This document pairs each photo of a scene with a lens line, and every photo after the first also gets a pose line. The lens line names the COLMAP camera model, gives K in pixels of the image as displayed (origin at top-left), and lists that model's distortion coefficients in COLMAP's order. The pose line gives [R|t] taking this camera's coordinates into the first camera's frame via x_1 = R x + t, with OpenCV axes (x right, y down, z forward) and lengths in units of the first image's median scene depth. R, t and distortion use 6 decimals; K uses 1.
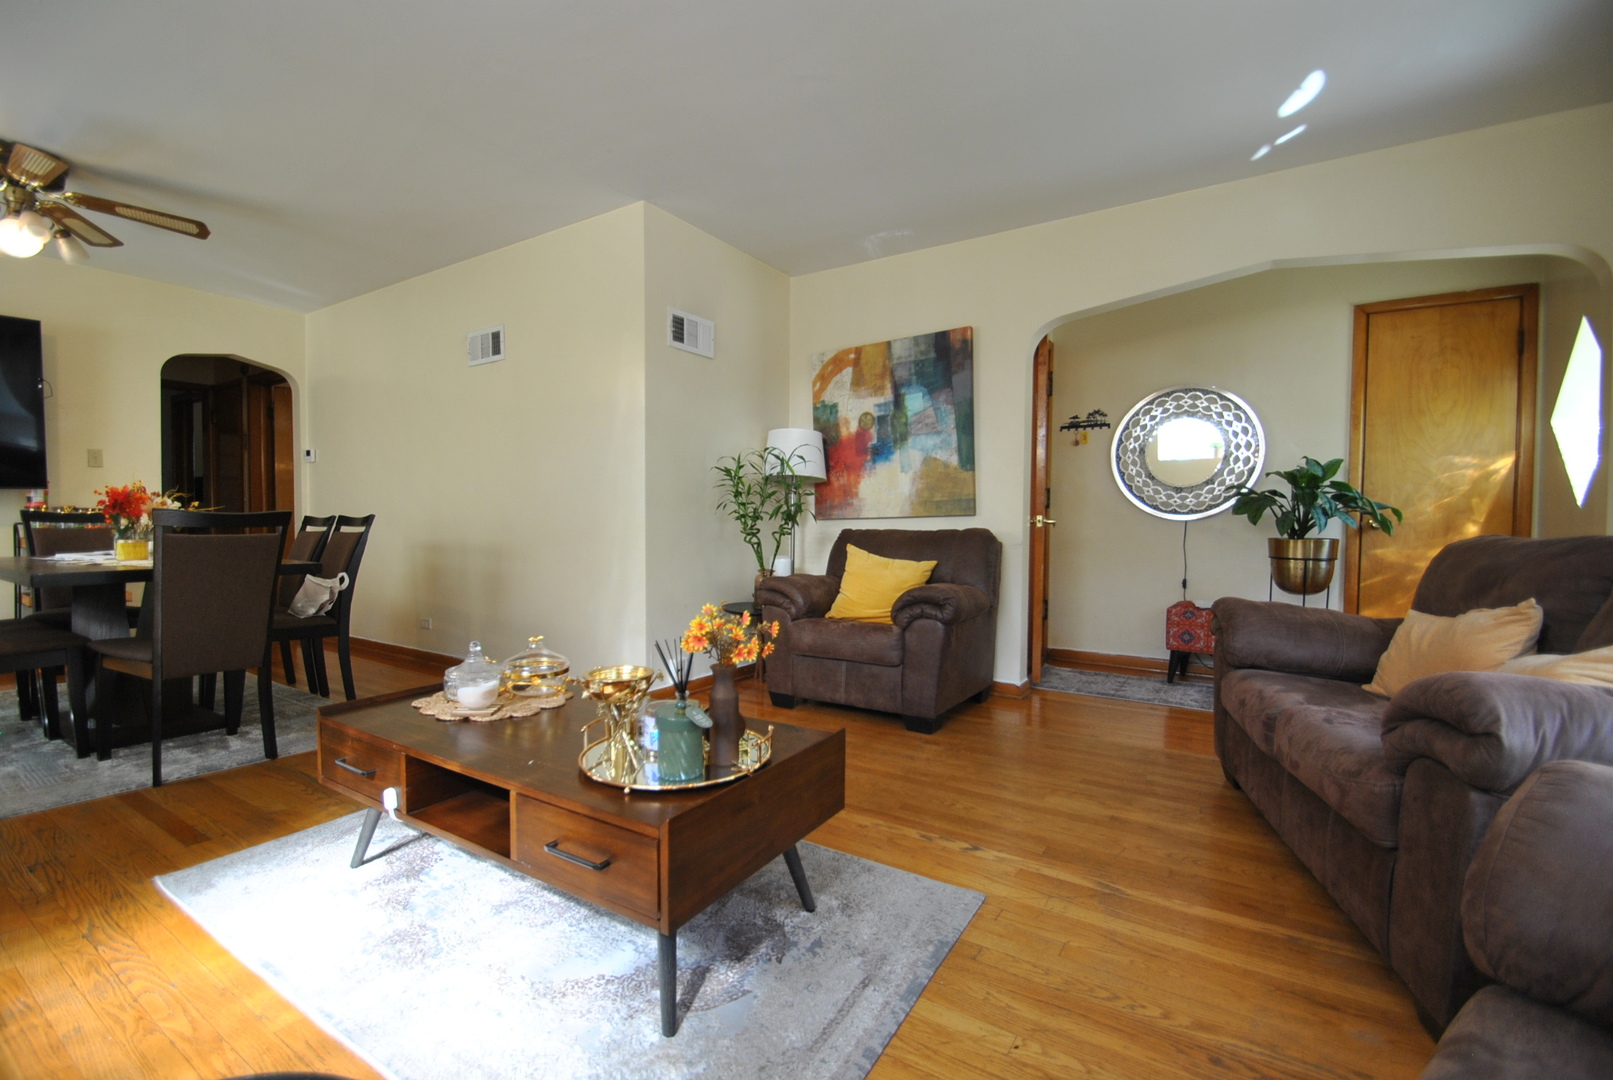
lens RADIAL K [[714.6, 0, 791.4], [0, 714.6, 539.3], [0, 0, 1]] dist [0.002248, -0.001529]
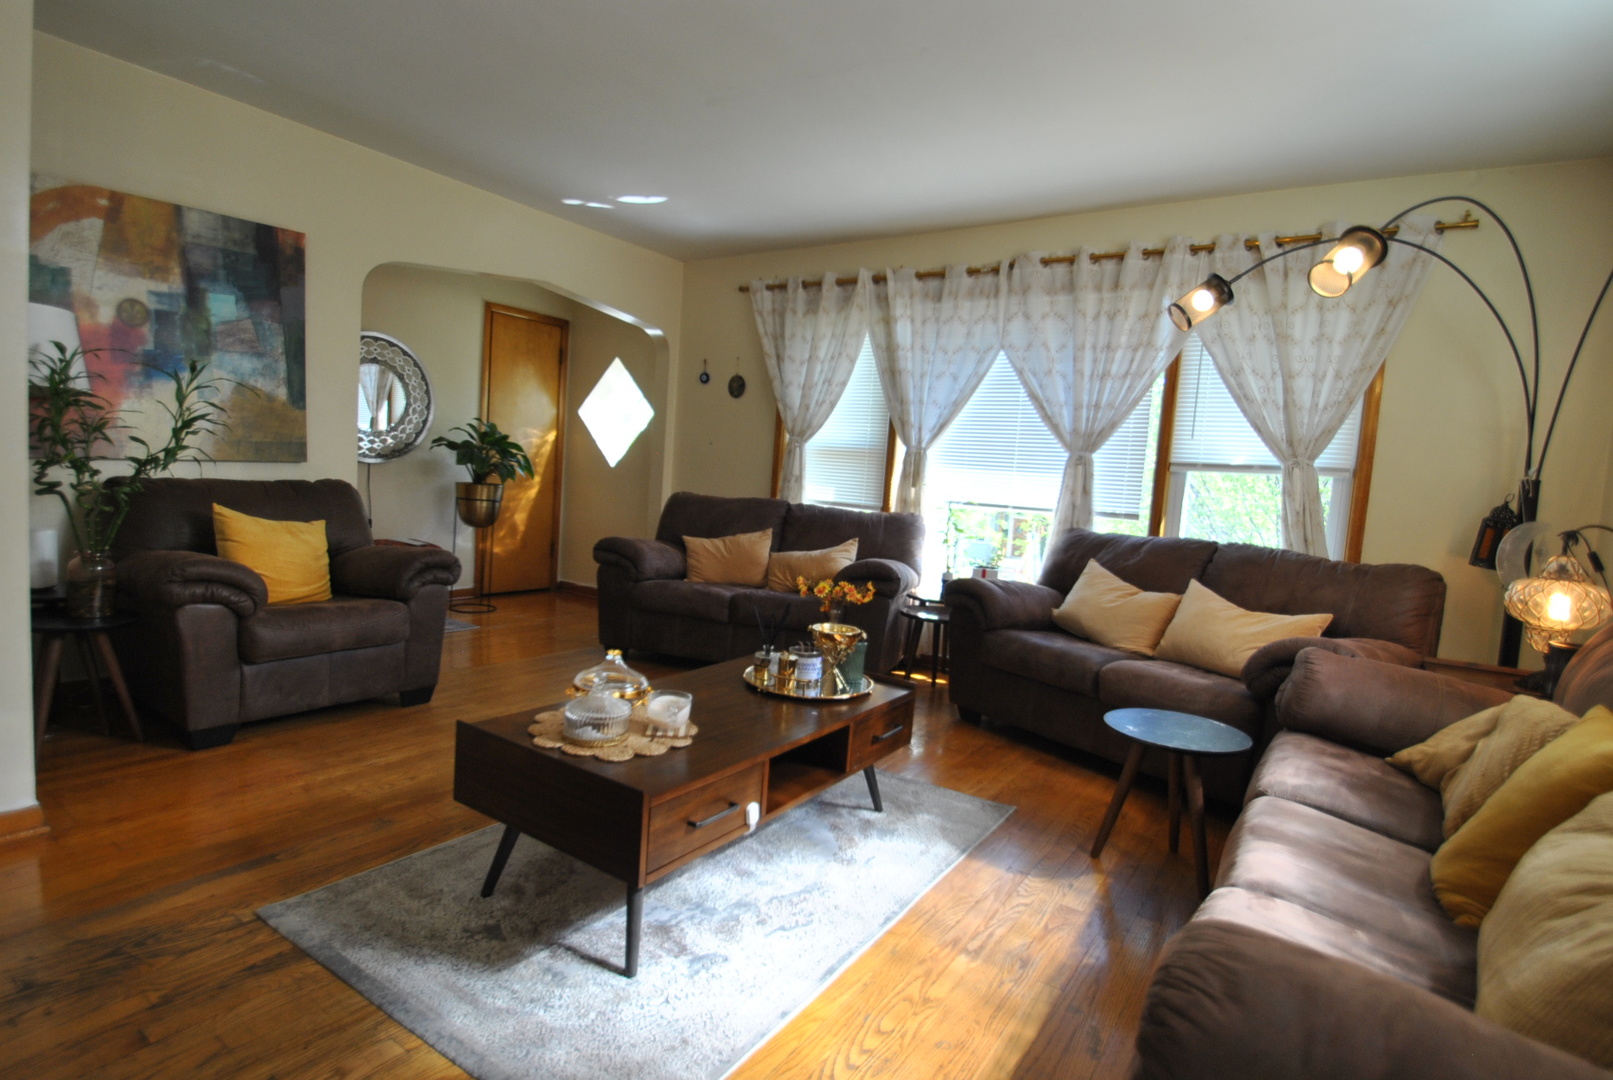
lens RADIAL K [[795.6, 0, 802.4], [0, 795.6, 538.9], [0, 0, 1]] dist [-0.001910, -0.000317]
pose [[0.028874, -0.086813, 0.995806, -0.656113], [-0.032925, 0.995598, 0.087749, -0.044028], [-0.999041, -0.035321, 0.025889, 0.372990]]
